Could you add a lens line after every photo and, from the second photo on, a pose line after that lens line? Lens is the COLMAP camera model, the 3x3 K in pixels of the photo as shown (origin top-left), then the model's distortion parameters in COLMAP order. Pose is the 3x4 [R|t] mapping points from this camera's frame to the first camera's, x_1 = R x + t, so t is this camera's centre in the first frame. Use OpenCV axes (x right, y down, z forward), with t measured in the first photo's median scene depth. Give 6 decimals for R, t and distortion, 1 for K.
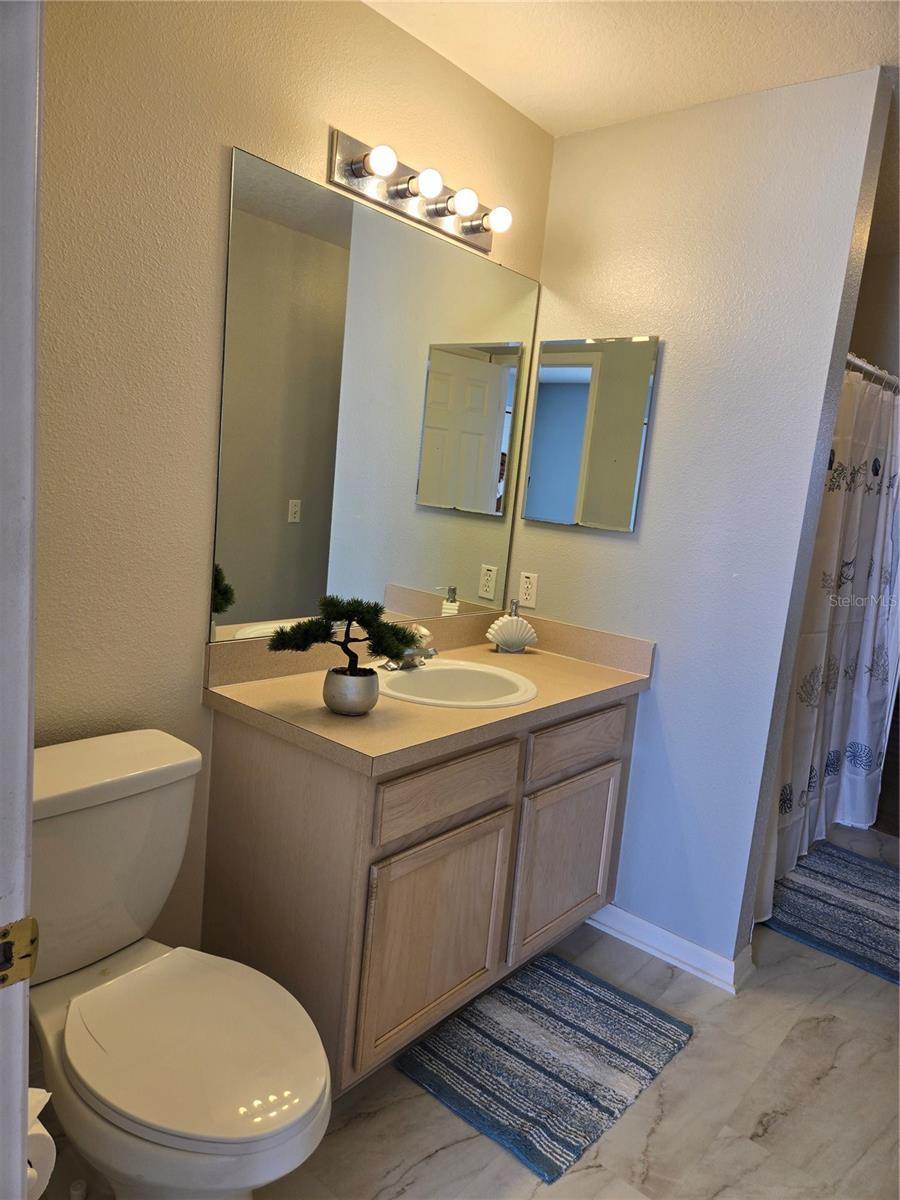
lens RADIAL K [[801.4, 0, 468.5], [0, 801.4, 570.6], [0, 0, 1]] dist [0.010575, 0.004935]
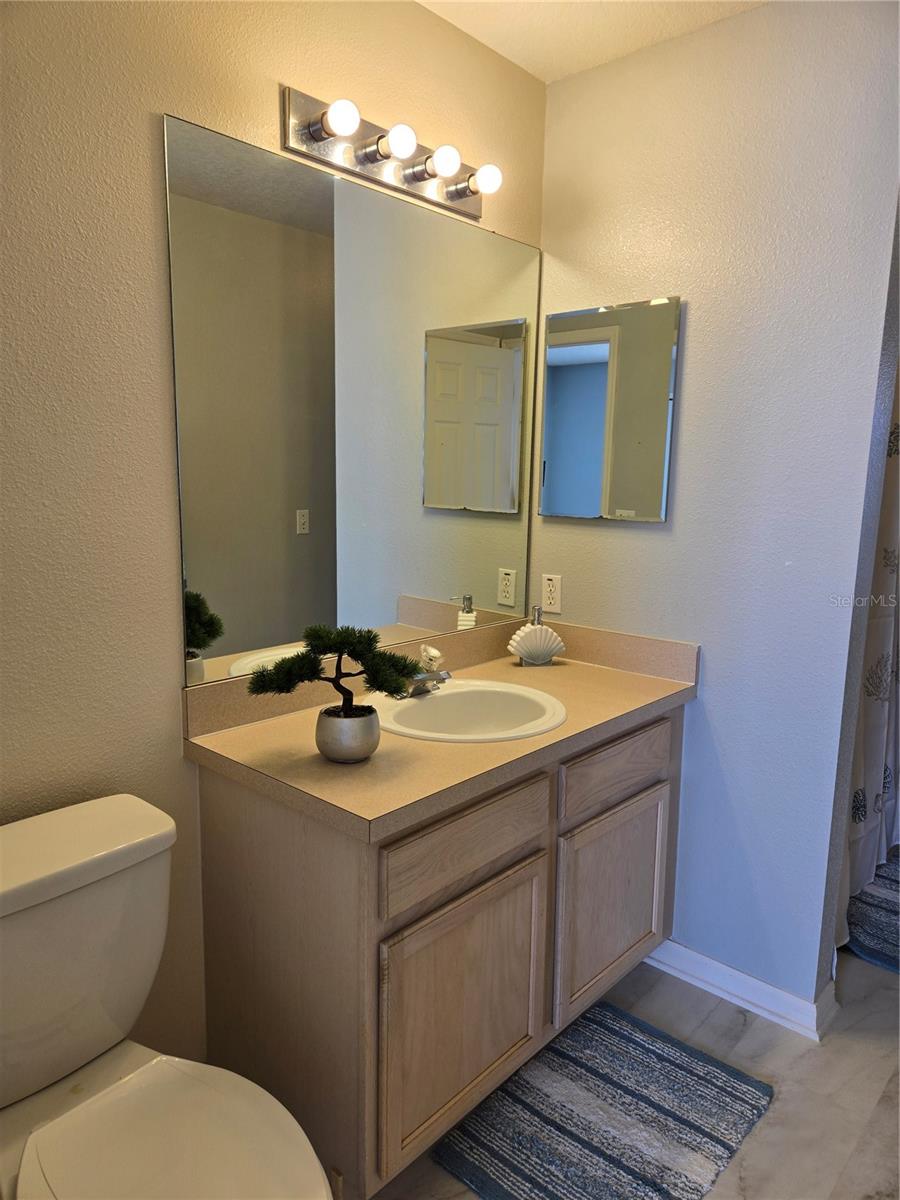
lens RADIAL K [[824.9, 0, 452.3], [0, 824.9, 580.0], [0, 0, 1]] dist [0.024500, -0.028565]
pose [[0.995957, -0.071040, -0.054989, 0.022265], [0.071855, 0.997330, 0.012996, -0.015828], [0.053919, -0.016895, 0.998402, 0.099872]]
